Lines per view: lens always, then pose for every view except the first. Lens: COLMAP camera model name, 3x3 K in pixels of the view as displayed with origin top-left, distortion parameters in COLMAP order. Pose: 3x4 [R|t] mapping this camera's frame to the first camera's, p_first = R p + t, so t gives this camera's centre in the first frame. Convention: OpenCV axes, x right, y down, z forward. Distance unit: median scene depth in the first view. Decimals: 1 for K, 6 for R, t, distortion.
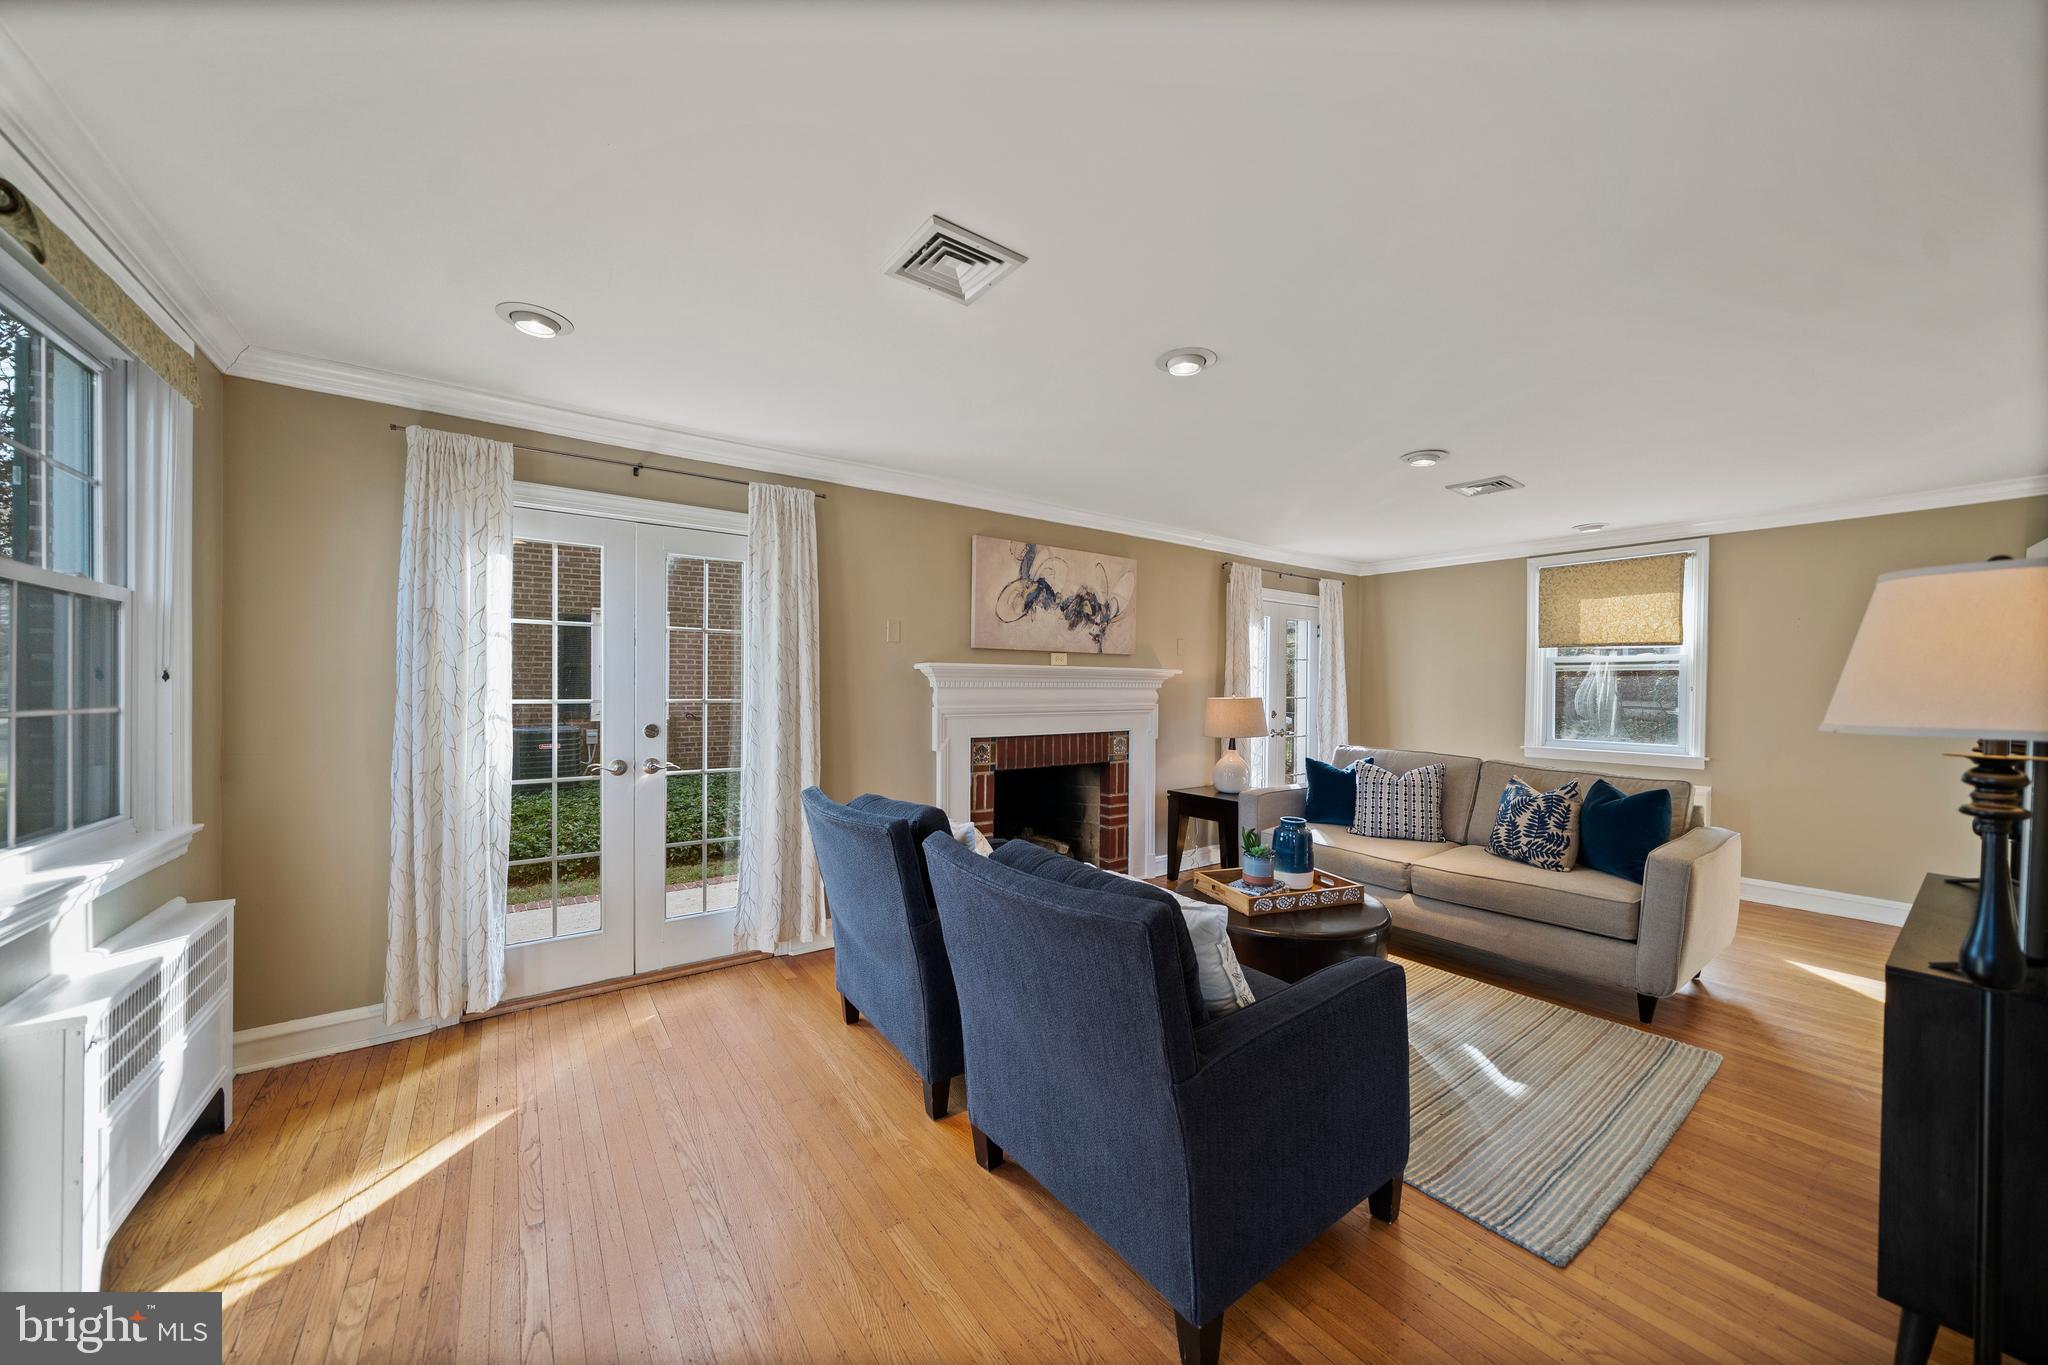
lens RADIAL K [[718.2, 0, 1025.9], [0, 718.2, 690.6], [0, 0, 1]] dist [-0.000460, -0.002916]
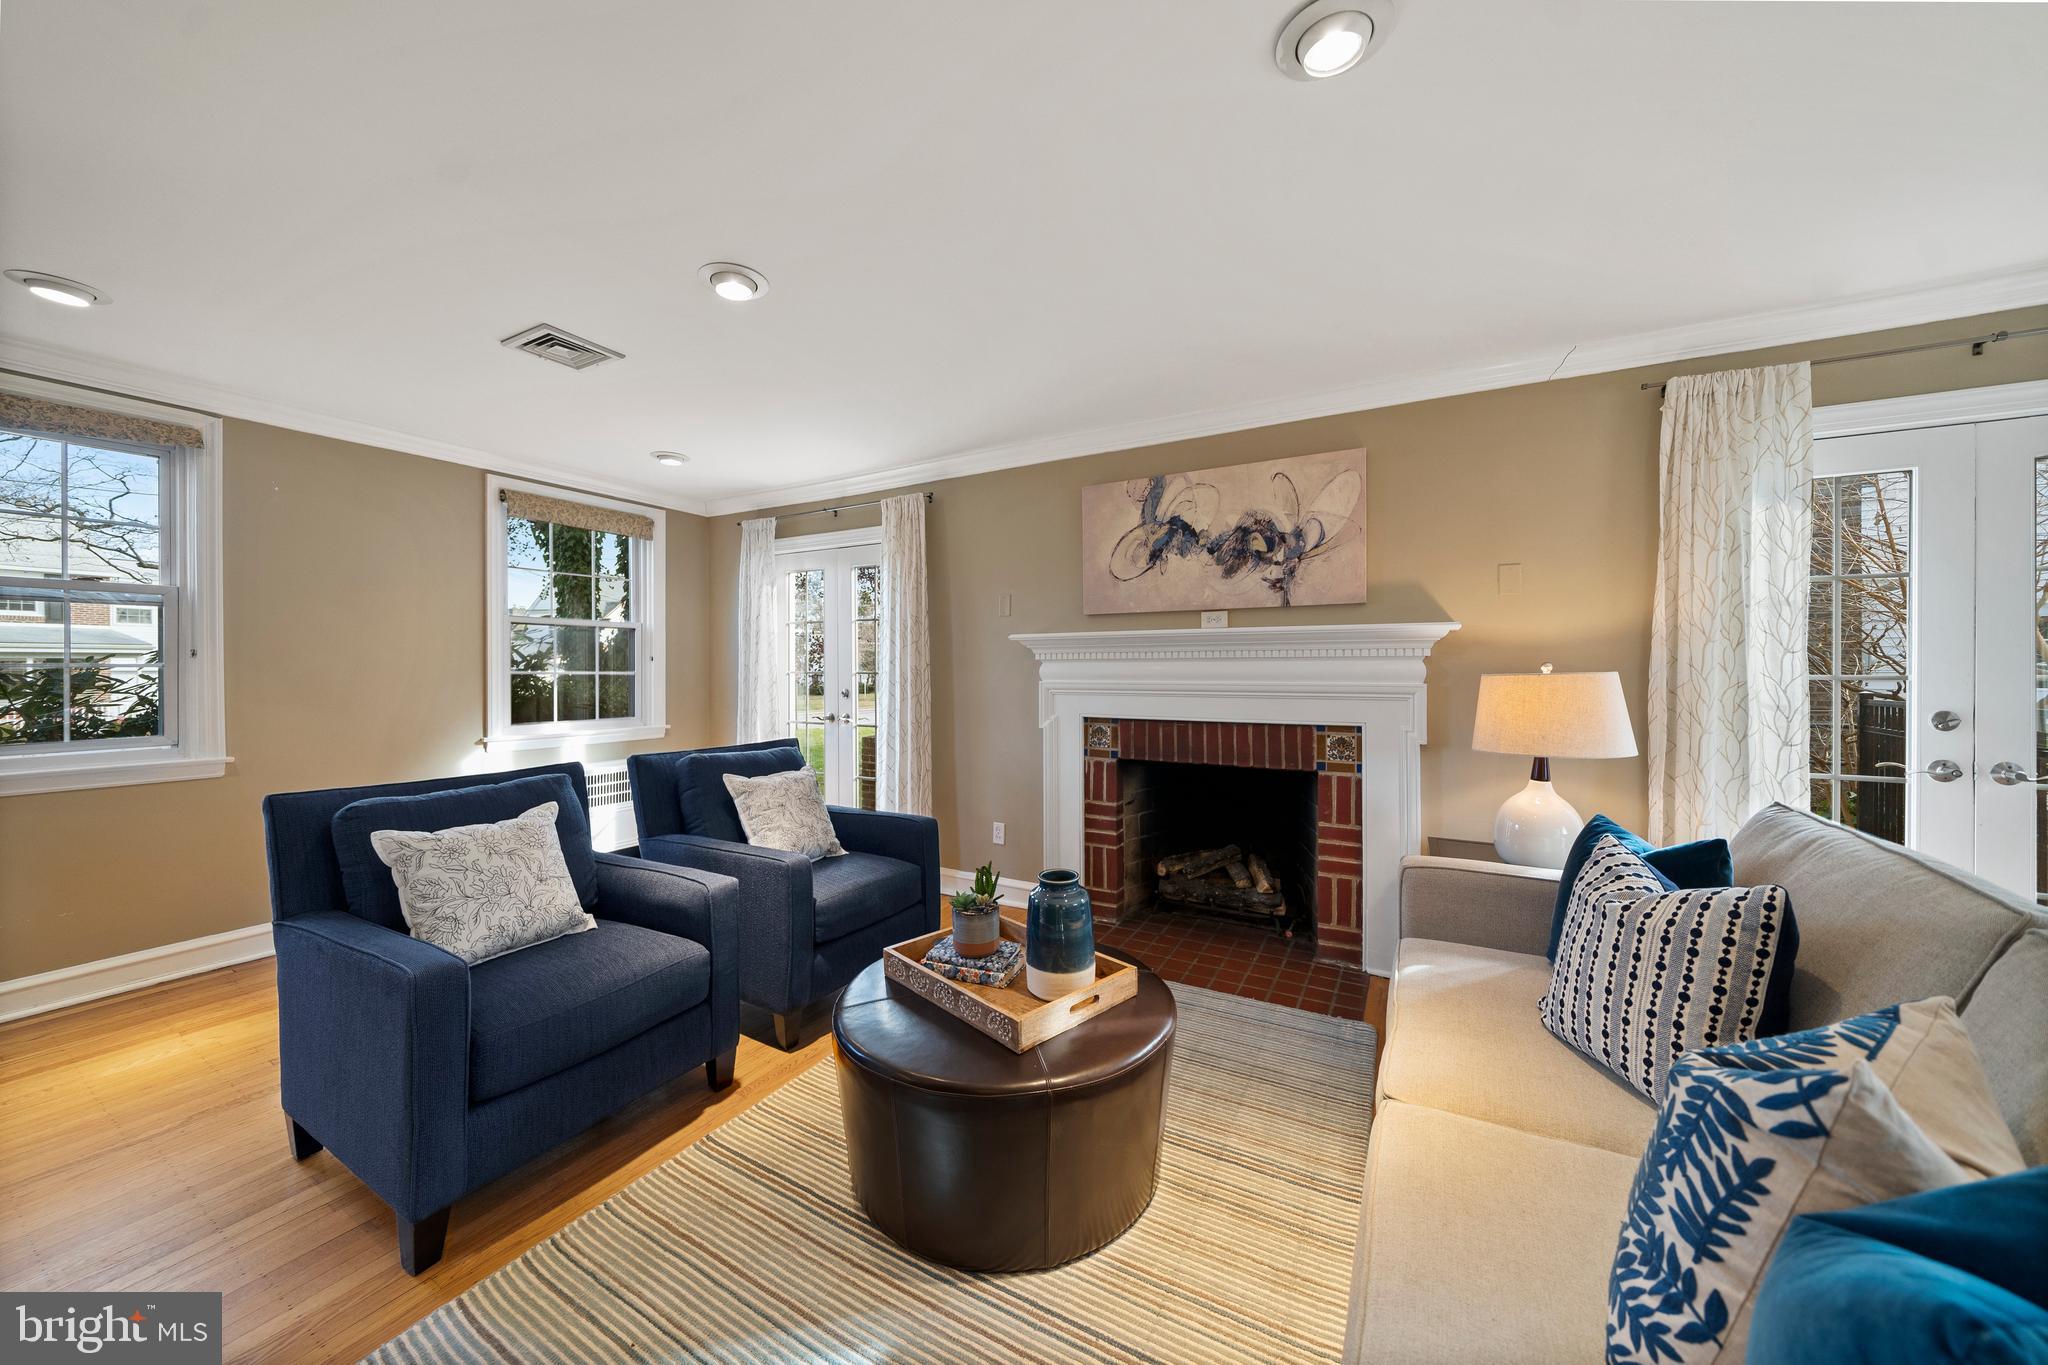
lens RADIAL K [[707.1, 0, 1022.7], [0, 707.1, 669.5], [0, 0, 1]] dist [-0.004078, 0.000029]
pose [[0.411922, -0.005471, -0.911202, 0.644882], [-0.001537, 0.999976, -0.006699, 0.012773], [0.911218, 0.004160, 0.411904, 0.540045]]
